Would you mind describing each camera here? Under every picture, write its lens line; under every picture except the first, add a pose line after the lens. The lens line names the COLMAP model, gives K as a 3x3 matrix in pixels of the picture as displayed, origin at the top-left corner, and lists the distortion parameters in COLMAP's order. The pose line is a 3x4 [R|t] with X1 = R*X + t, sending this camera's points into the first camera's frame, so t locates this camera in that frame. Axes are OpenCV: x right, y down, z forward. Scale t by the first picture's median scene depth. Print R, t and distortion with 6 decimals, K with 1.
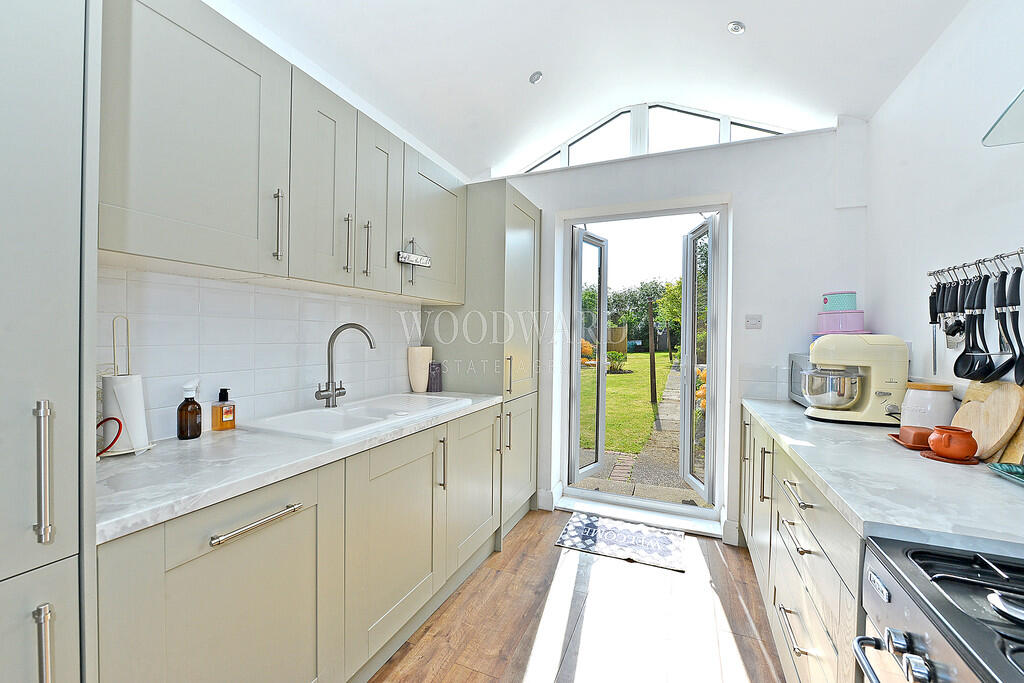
lens RADIAL K [[407.1, 0, 517.7], [0, 407.1, 340.9], [0, 0, 1]] dist [-0.010070, -0.000258]
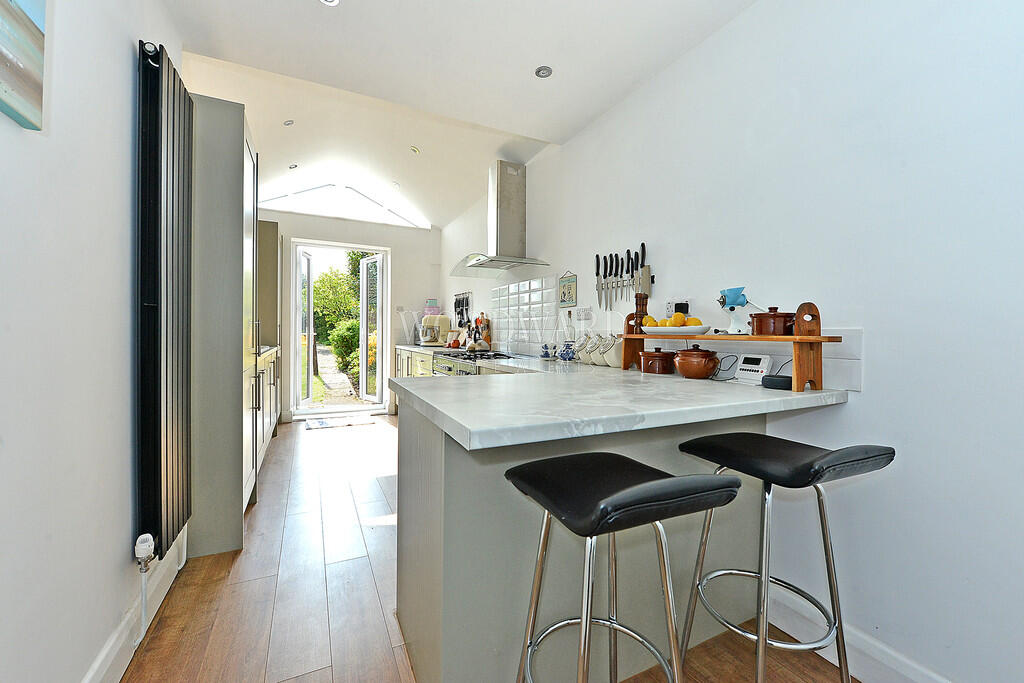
lens RADIAL K [[407.1, 0, 513.4], [0, 407.1, 337.2], [0, 0, 1]] dist [-0.010070, -0.000258]
pose [[0.668588, -0.018183, 0.743410, -0.996844], [0.006399, 0.999805, 0.018699, 0.097676], [-0.743605, -0.007745, 0.668574, -1.423761]]
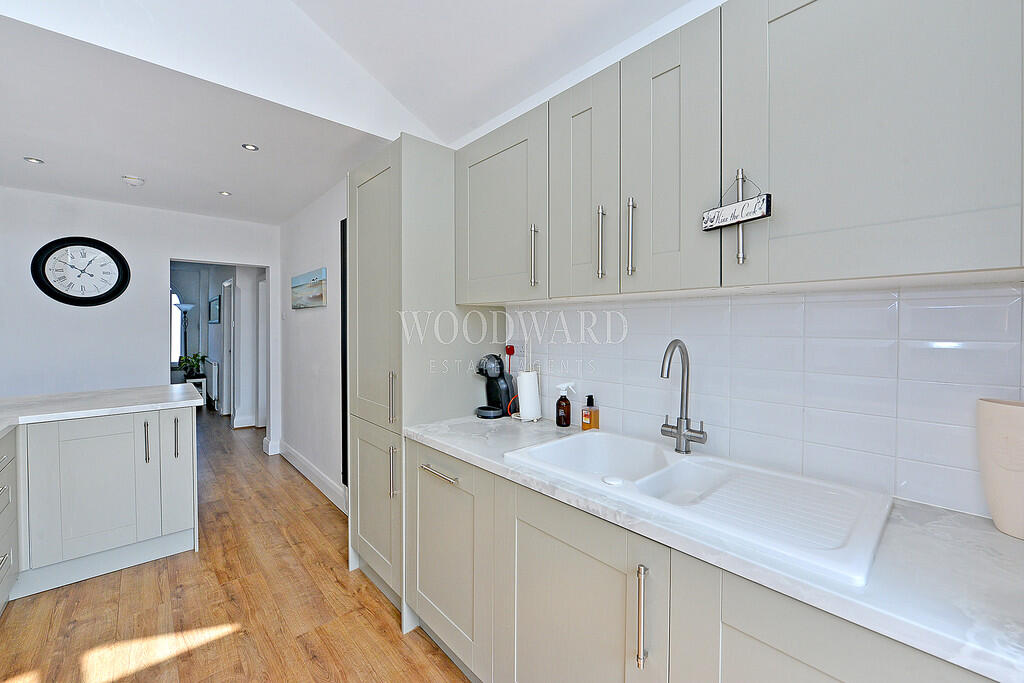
lens RADIAL K [[407.1, 0, 516.1], [0, 407.1, 323.0], [0, 0, 1]] dist [-0.010070, -0.000258]
pose [[-0.428266, -0.014487, -0.903536, 0.391249], [-0.013030, 0.999867, -0.009856, -0.069546], [0.903559, 0.007552, -0.428398, 1.164307]]
